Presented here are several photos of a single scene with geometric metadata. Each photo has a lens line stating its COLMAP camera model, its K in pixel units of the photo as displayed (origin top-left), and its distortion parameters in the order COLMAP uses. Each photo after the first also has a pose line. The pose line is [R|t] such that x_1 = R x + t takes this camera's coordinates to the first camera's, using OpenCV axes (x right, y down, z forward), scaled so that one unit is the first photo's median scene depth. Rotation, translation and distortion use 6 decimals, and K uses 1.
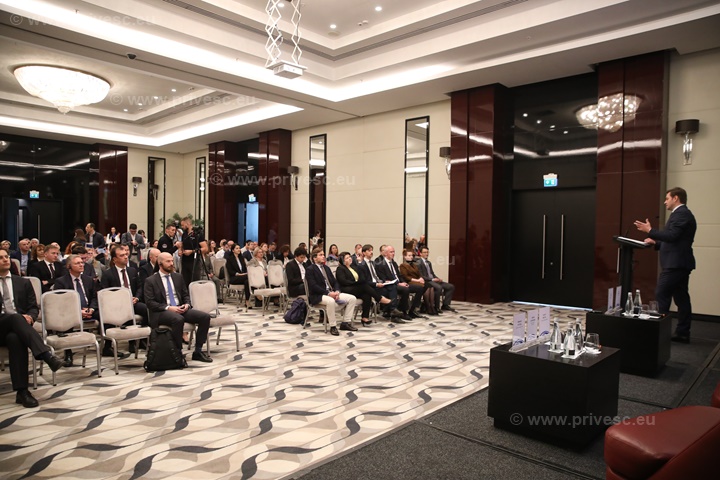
lens RADIAL K [[505.7, 0, 360.0], [0, 505.7, 240.0], [0, 0, 1]] dist [-0.025996, 0.002552]
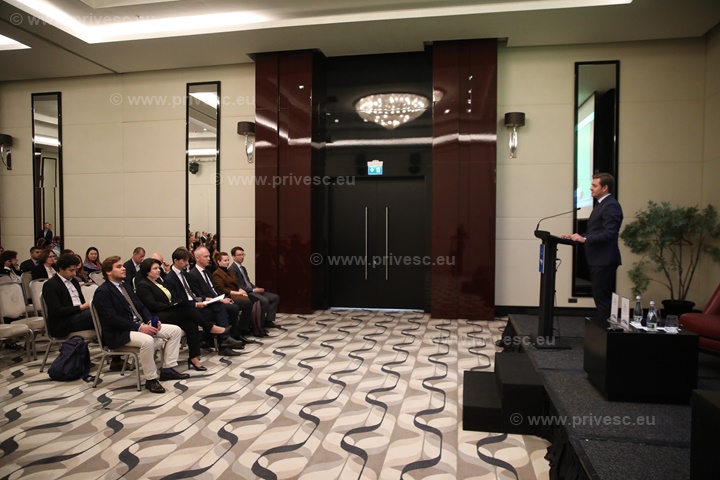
lens RADIAL K [[516.9, 0, 360.0], [0, 516.9, 240.0], [0, 0, 1]] dist [-0.023542, 0.000879]
pose [[0.855669, -0.021478, 0.517077, -0.126719], [0.017927, 0.999769, 0.011862, -0.004621], [-0.517213, -0.000880, 0.855856, 0.250555]]
